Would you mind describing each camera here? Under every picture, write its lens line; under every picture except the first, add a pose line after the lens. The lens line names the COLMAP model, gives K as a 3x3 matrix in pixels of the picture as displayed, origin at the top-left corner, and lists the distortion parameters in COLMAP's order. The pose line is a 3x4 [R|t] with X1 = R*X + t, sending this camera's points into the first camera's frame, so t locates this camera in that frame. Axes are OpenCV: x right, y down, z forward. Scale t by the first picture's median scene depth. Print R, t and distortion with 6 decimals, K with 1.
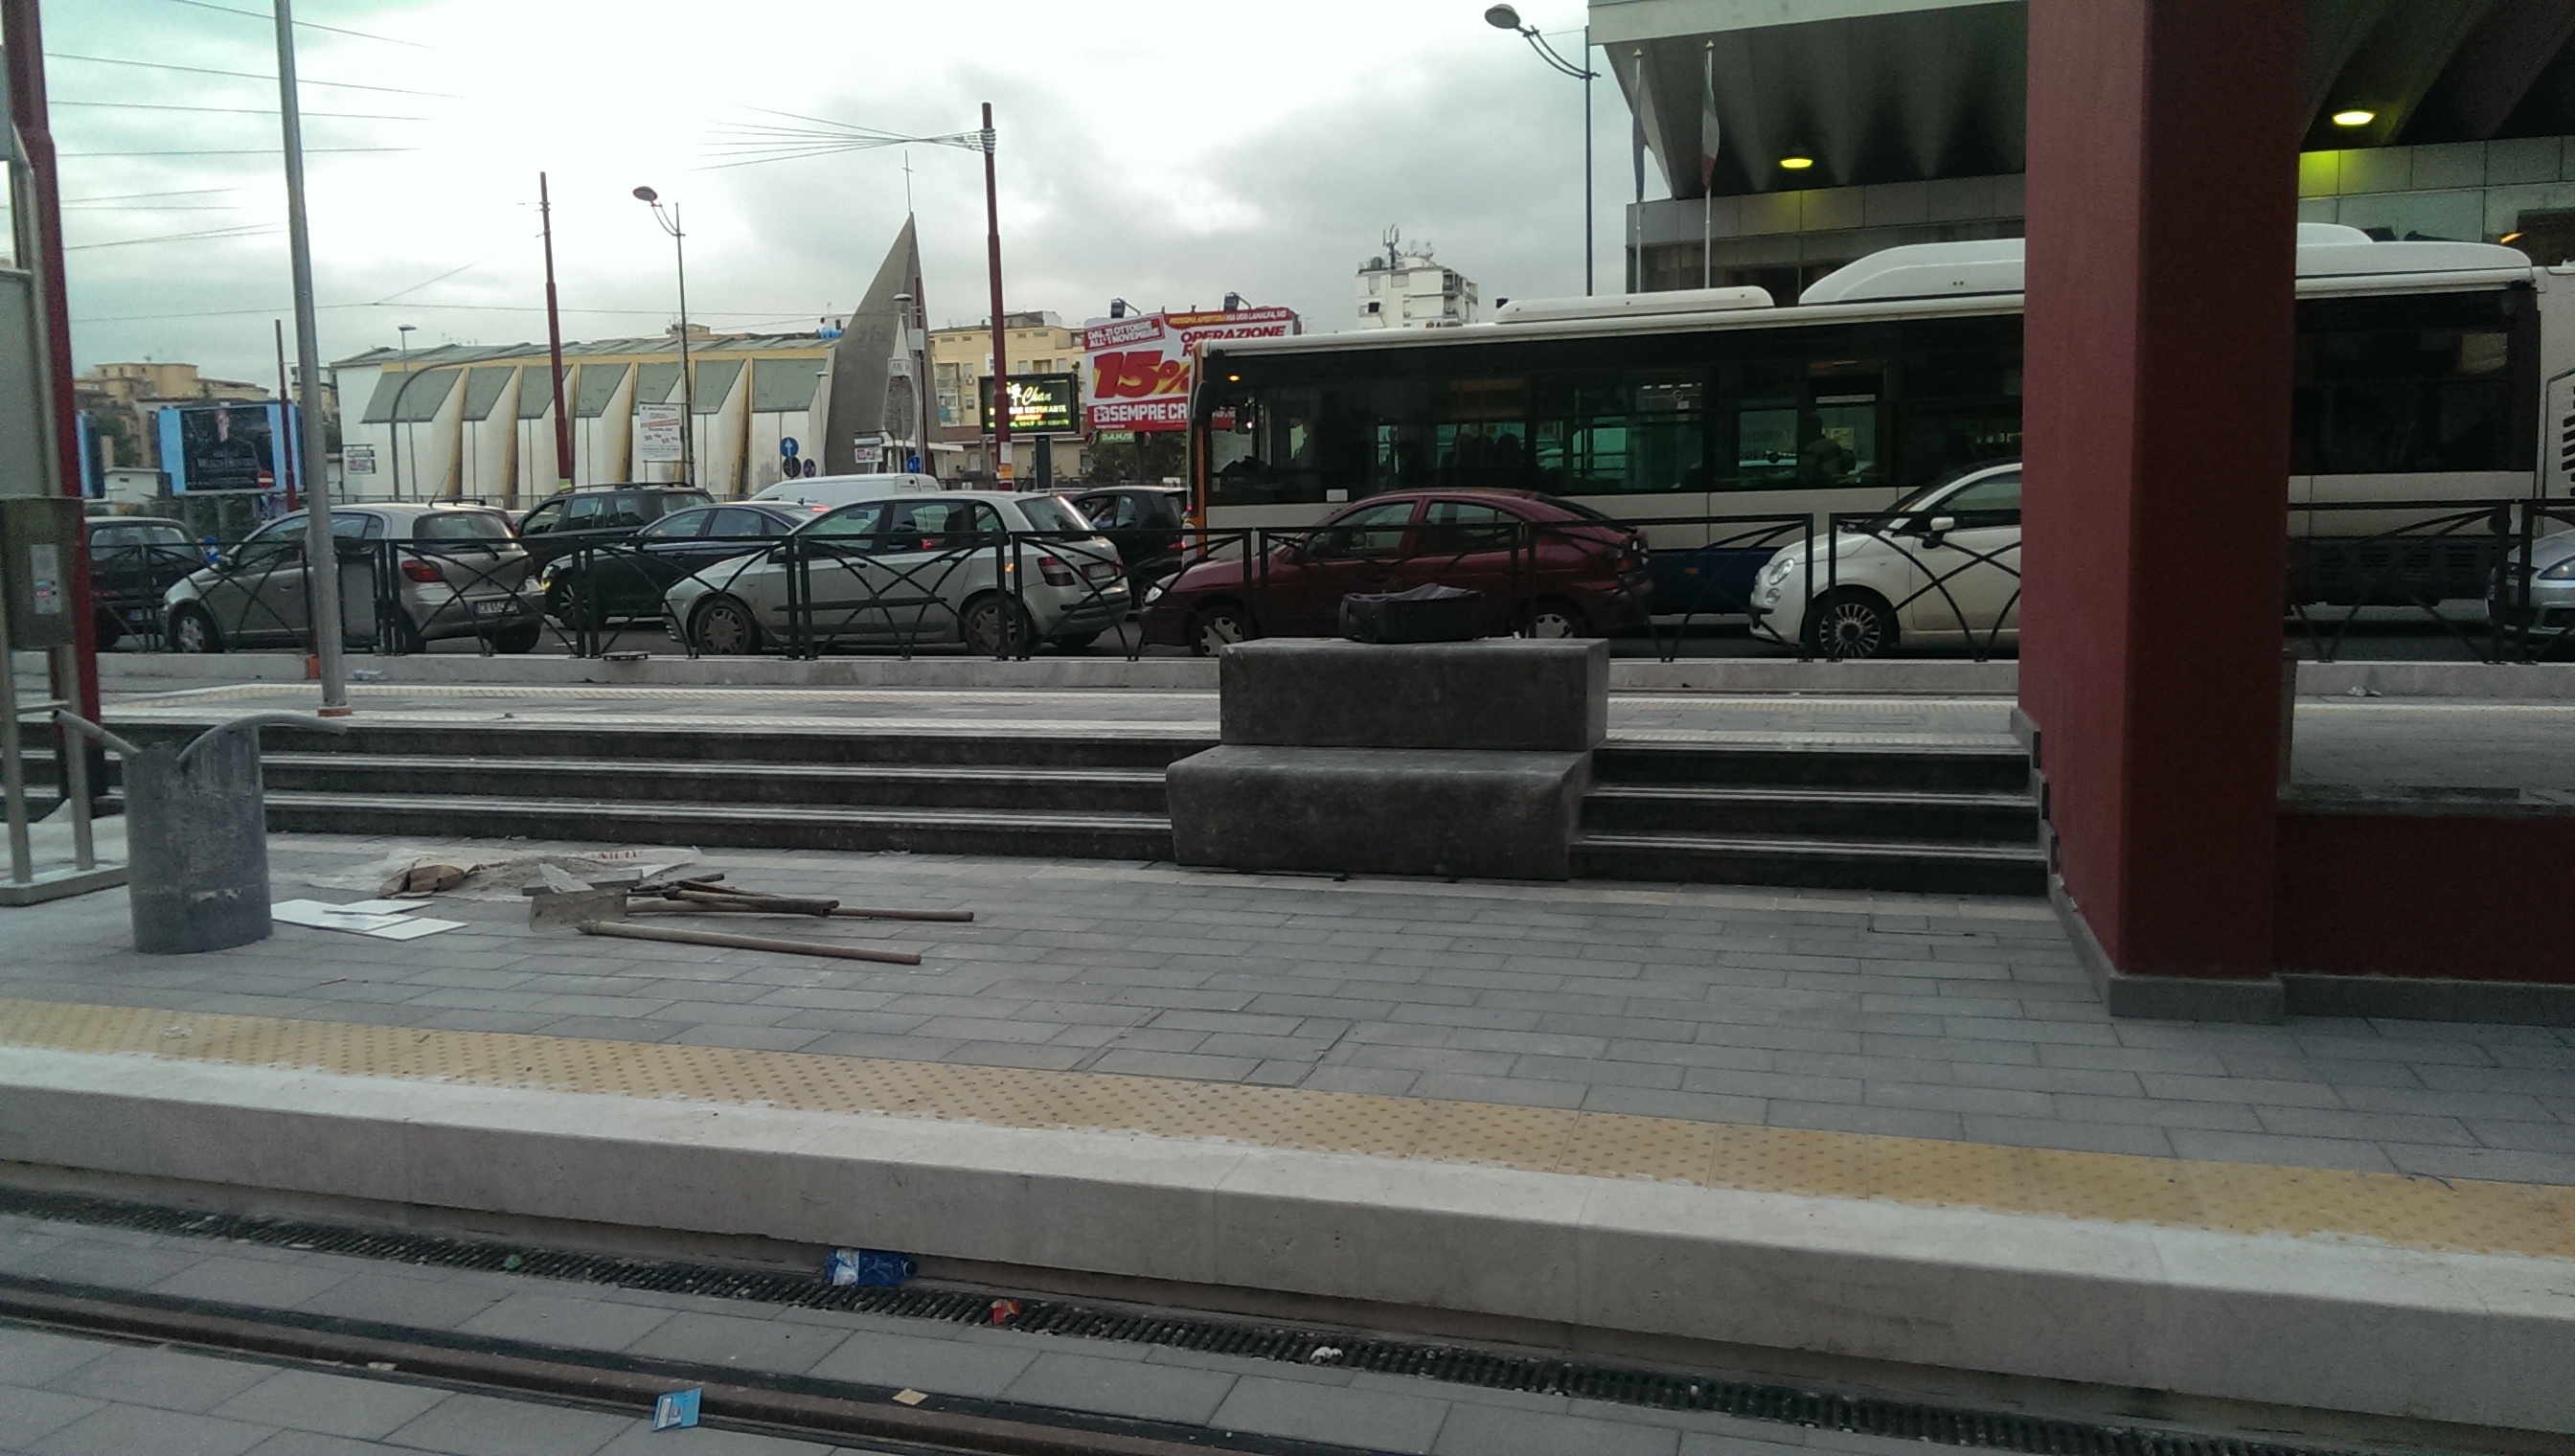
lens RADIAL K [[1864.0, 0, 1287.5], [0, 1864.0, 728.0], [0, 0, 1]] dist [0.086740, -0.162164]
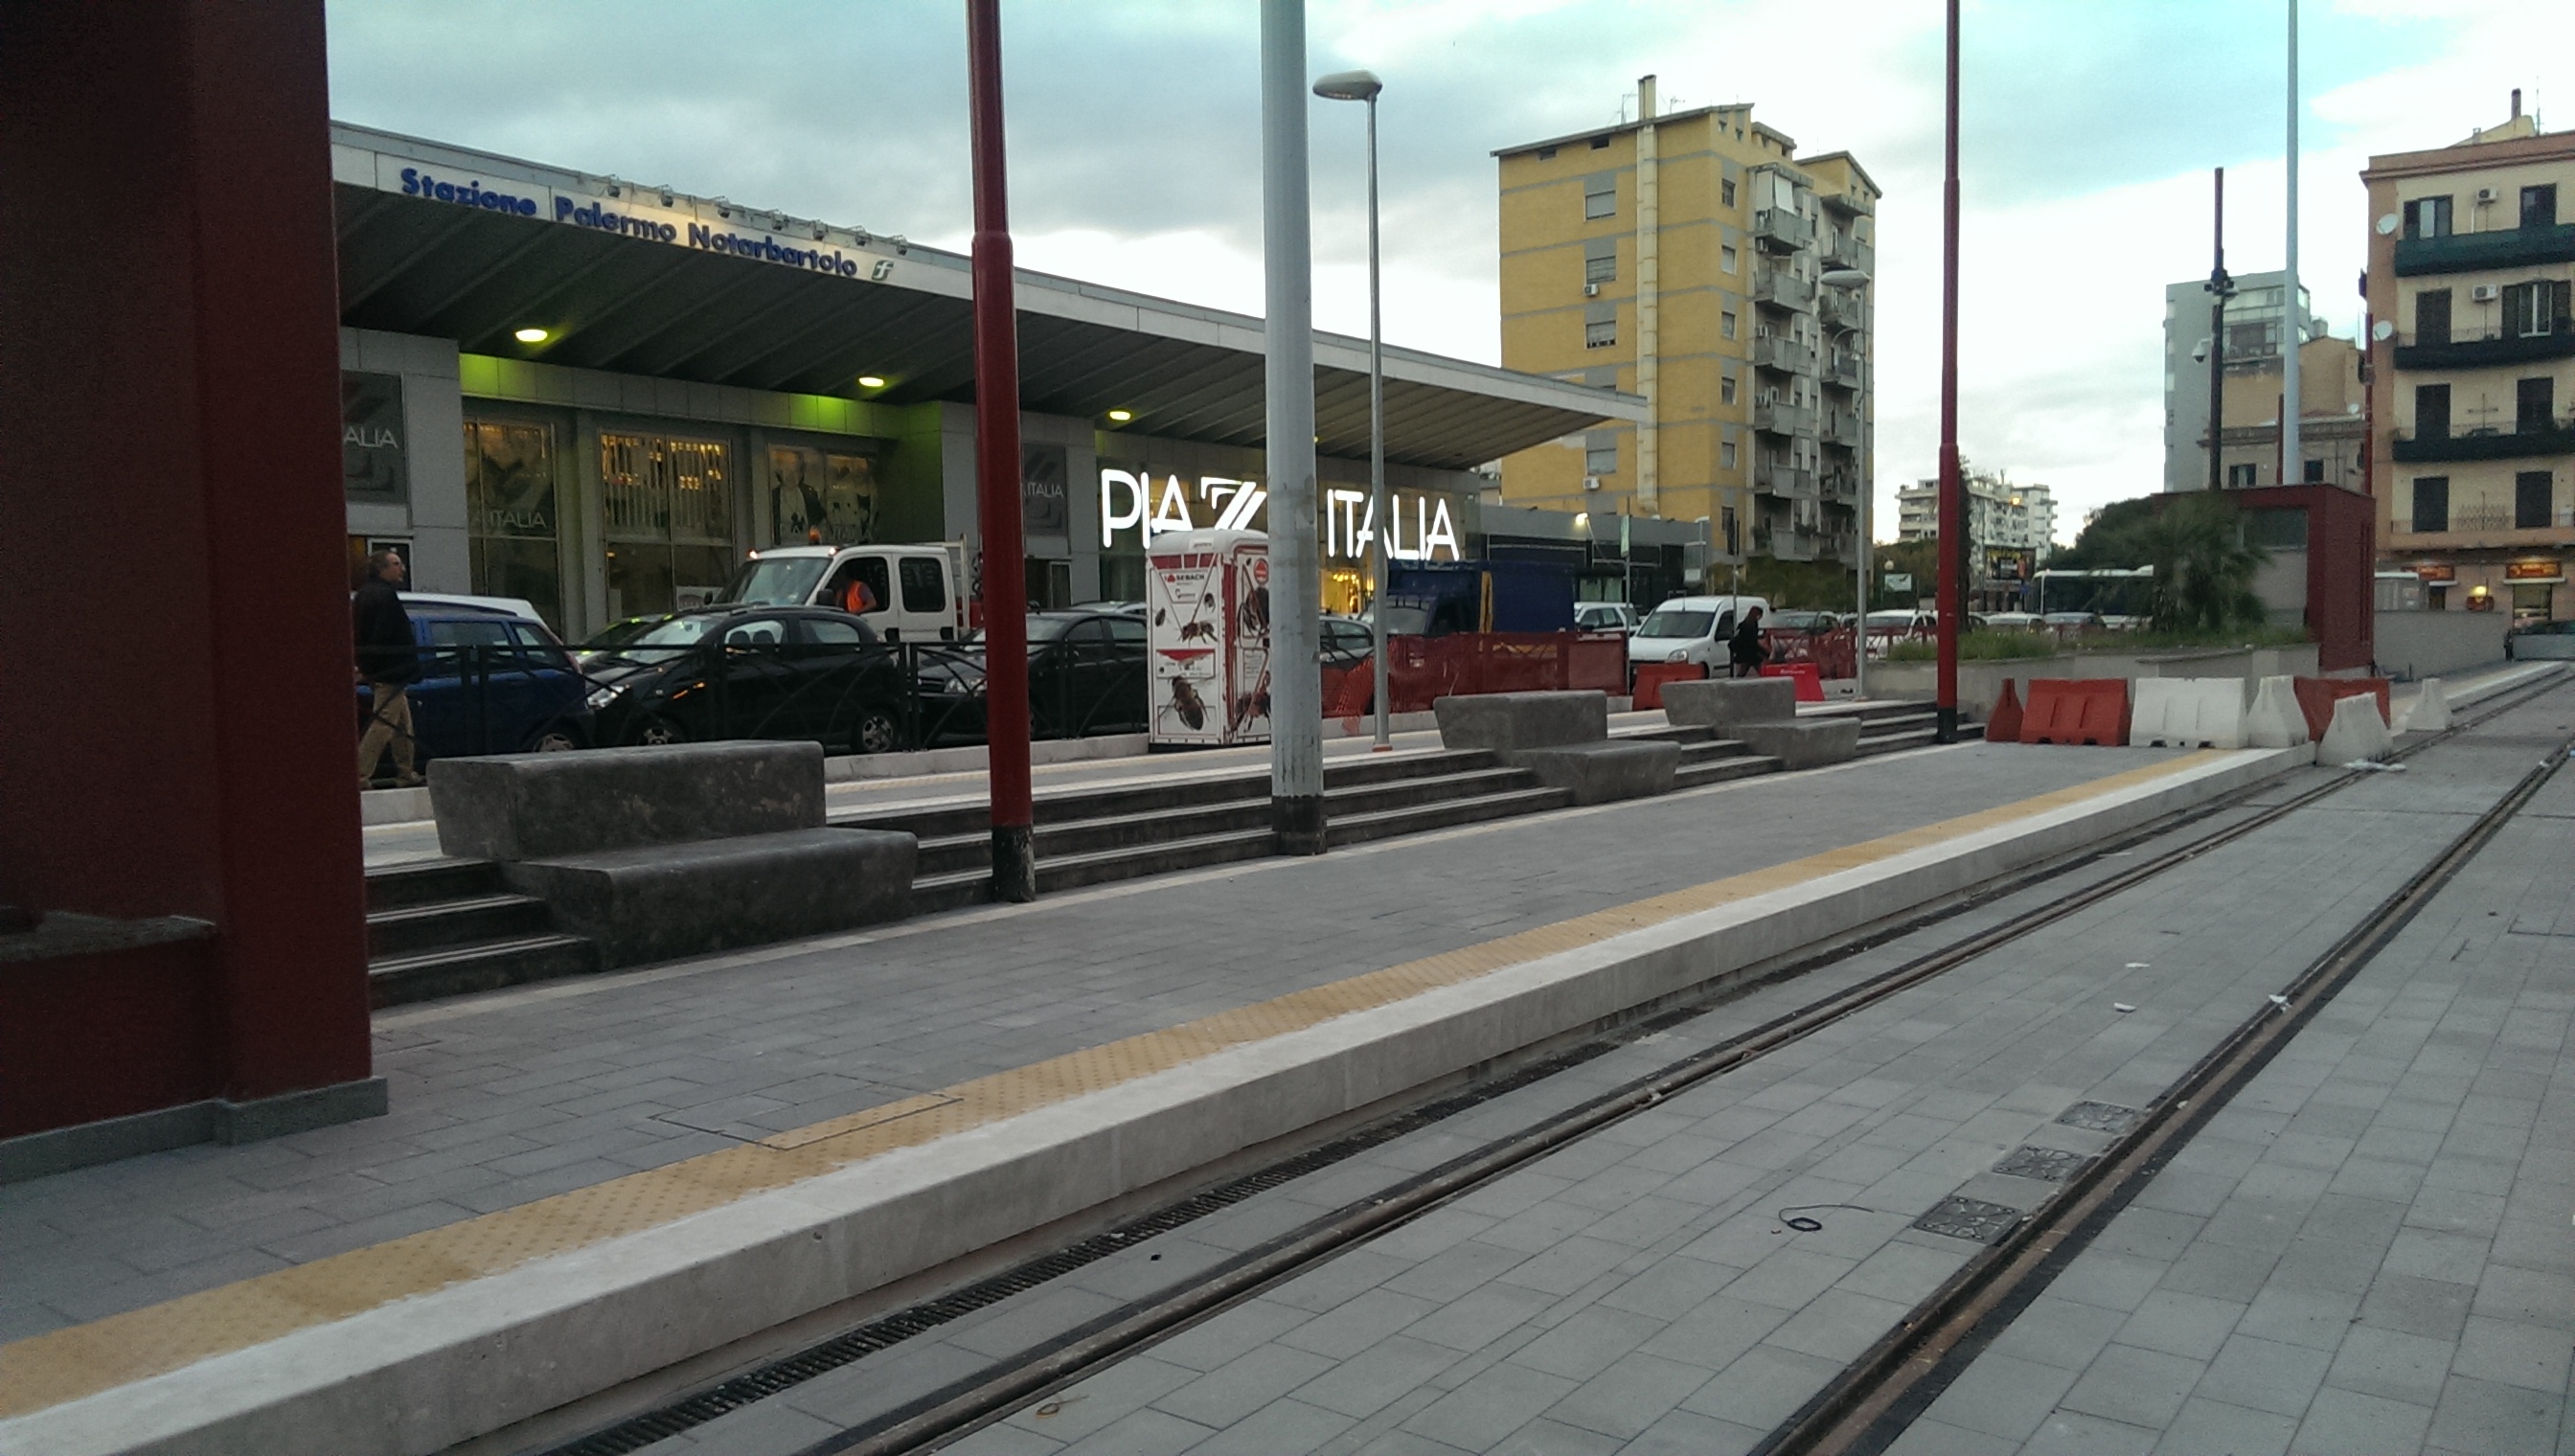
lens RADIAL K [[1864.0, 0, 1287.5], [0, 1864.0, 728.0], [0, 0, 1]] dist [0.086740, -0.162164]
pose [[0.354190, -0.027592, 0.934766, -0.697714], [0.105279, 0.994387, -0.010540, -0.007212], [-0.929229, 0.102144, 0.355107, 0.208002]]
